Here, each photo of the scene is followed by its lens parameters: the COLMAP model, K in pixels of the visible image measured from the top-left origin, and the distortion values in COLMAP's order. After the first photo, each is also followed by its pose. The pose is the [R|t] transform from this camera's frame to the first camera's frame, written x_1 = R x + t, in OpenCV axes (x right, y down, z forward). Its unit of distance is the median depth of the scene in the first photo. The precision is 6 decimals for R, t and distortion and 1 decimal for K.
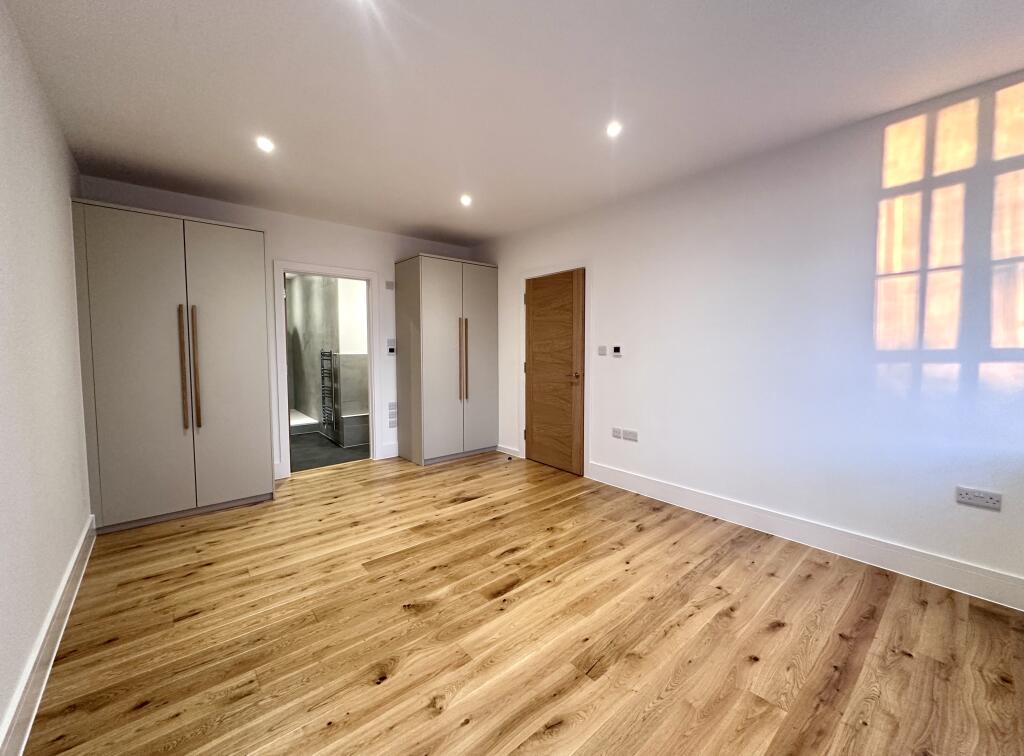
lens RADIAL K [[404.2, 0, 511.7], [0, 404.2, 366.6], [0, 0, 1]] dist [0.000716, -0.000032]
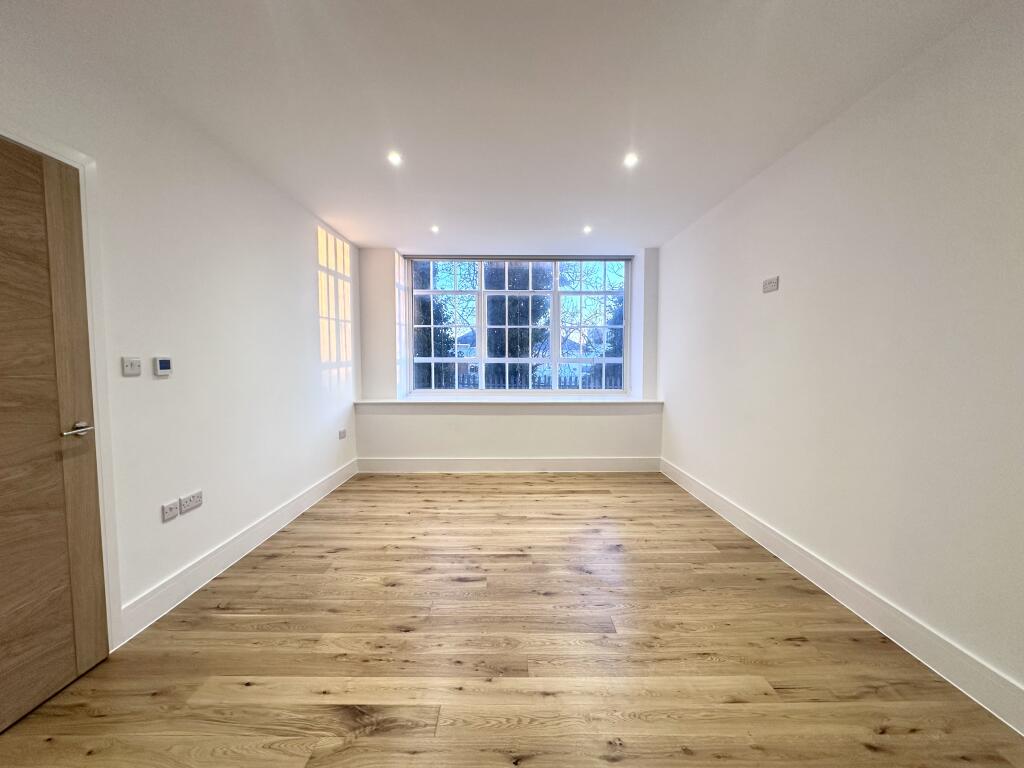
lens RADIAL K [[407.8, 0, 512.0], [0, 407.8, 384.0], [0, 0, 1]] dist [-0.002877, 0.000052]
pose [[-0.763677, -0.033537, 0.644727, -0.595199], [0.034456, 0.995109, 0.092576, -0.064408], [-0.644678, 0.092913, -0.758786, 1.412098]]
